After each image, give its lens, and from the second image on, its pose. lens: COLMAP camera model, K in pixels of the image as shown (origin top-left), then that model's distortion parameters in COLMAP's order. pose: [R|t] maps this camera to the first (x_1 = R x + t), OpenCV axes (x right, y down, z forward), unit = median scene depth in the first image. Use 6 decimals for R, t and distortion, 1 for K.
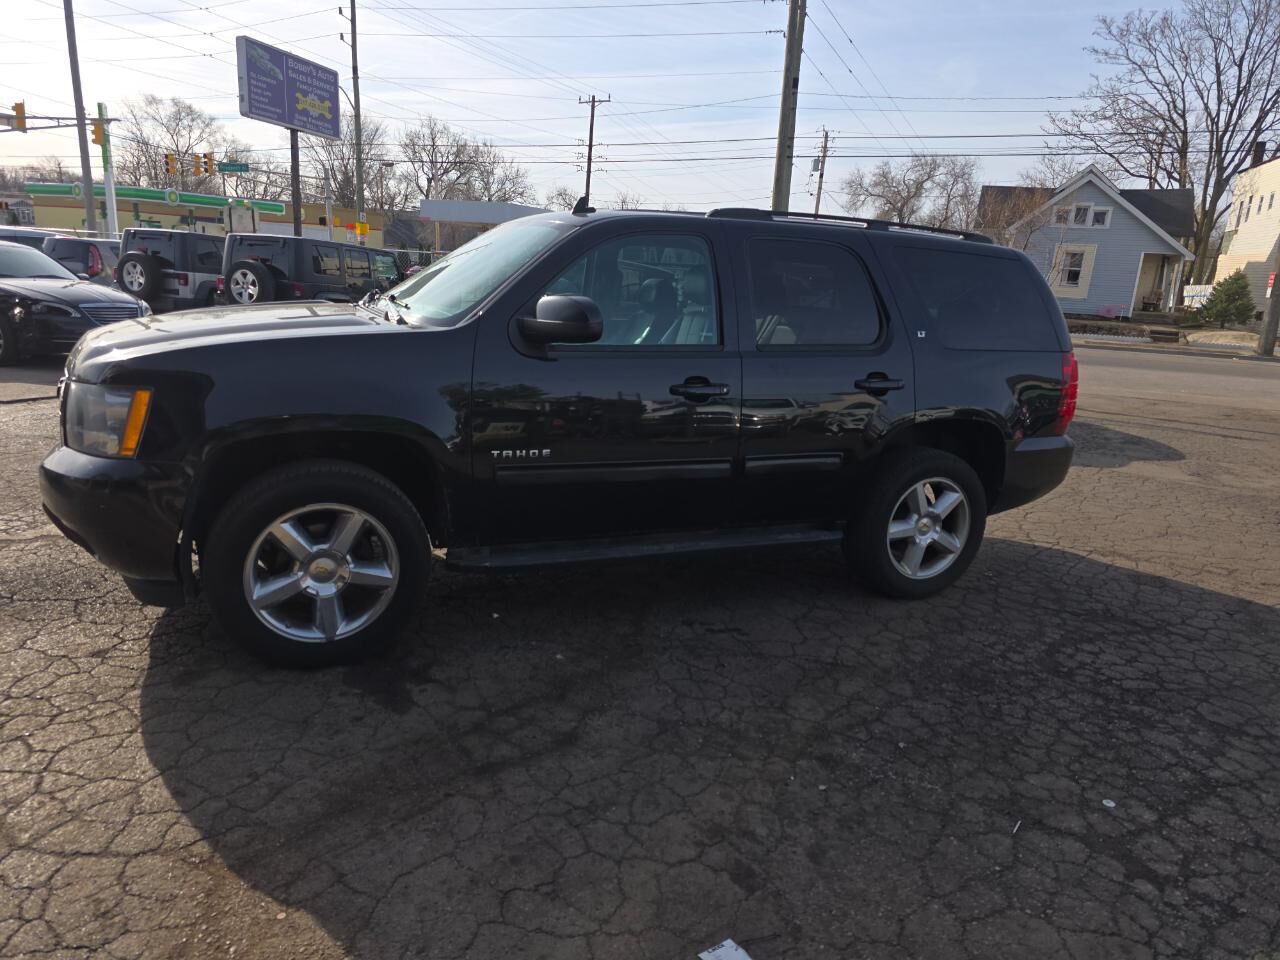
lens RADIAL K [[819.7, 0, 640.0], [0, 819.7, 480.0], [0, 0, 1]] dist [0.030450, -0.000342]
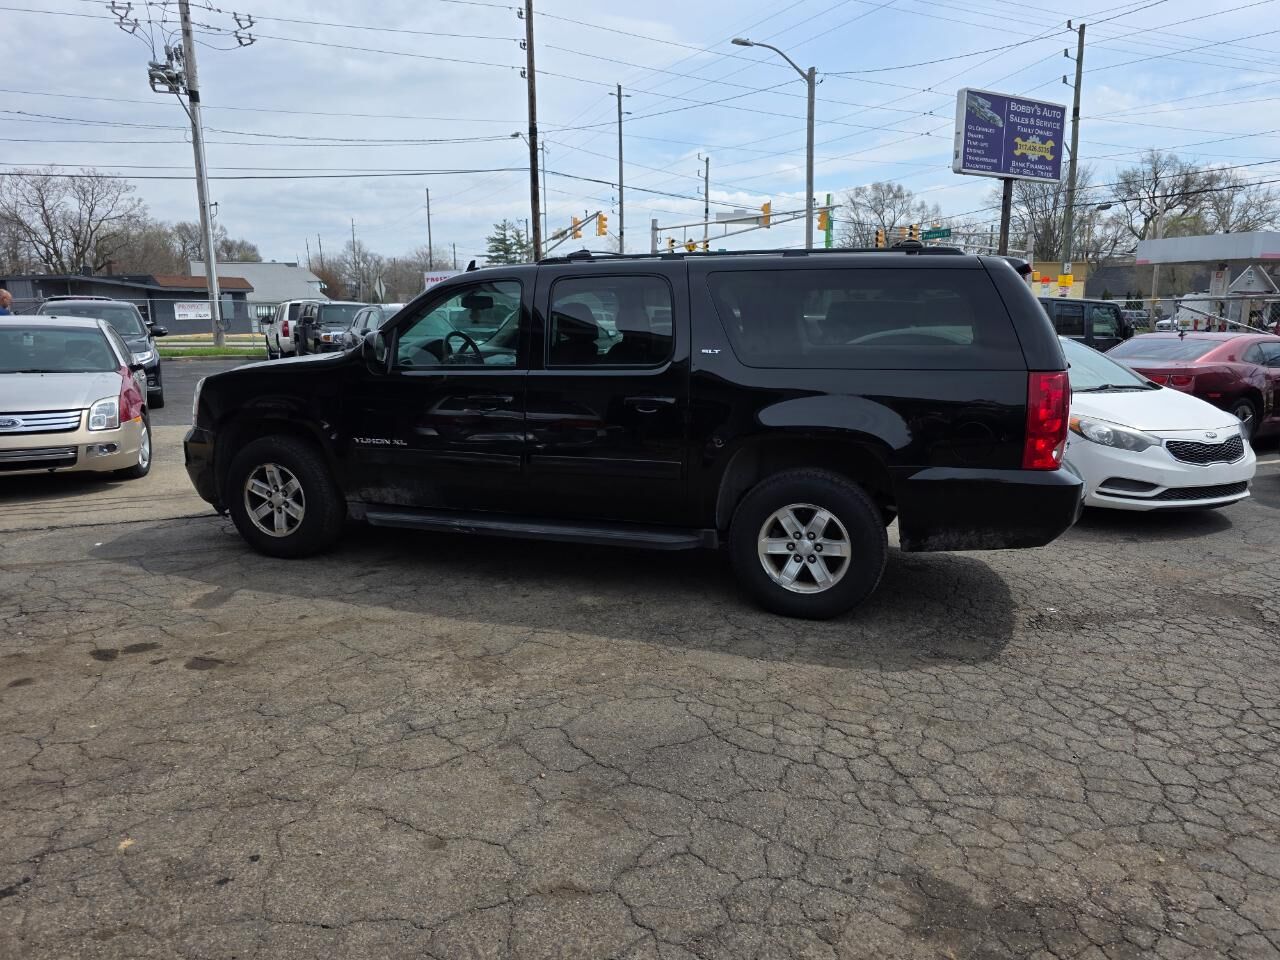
lens RADIAL K [[854.5, 0, 640.0], [0, 854.5, 480.0], [0, 0, 1]] dist [-0.000024, -0.003789]
pose [[0.723691, 0.068645, -0.686702, -0.047620], [-0.119216, 0.992517, -0.026423, -0.028778], [0.679749, 0.100988, 0.726459, 0.090507]]
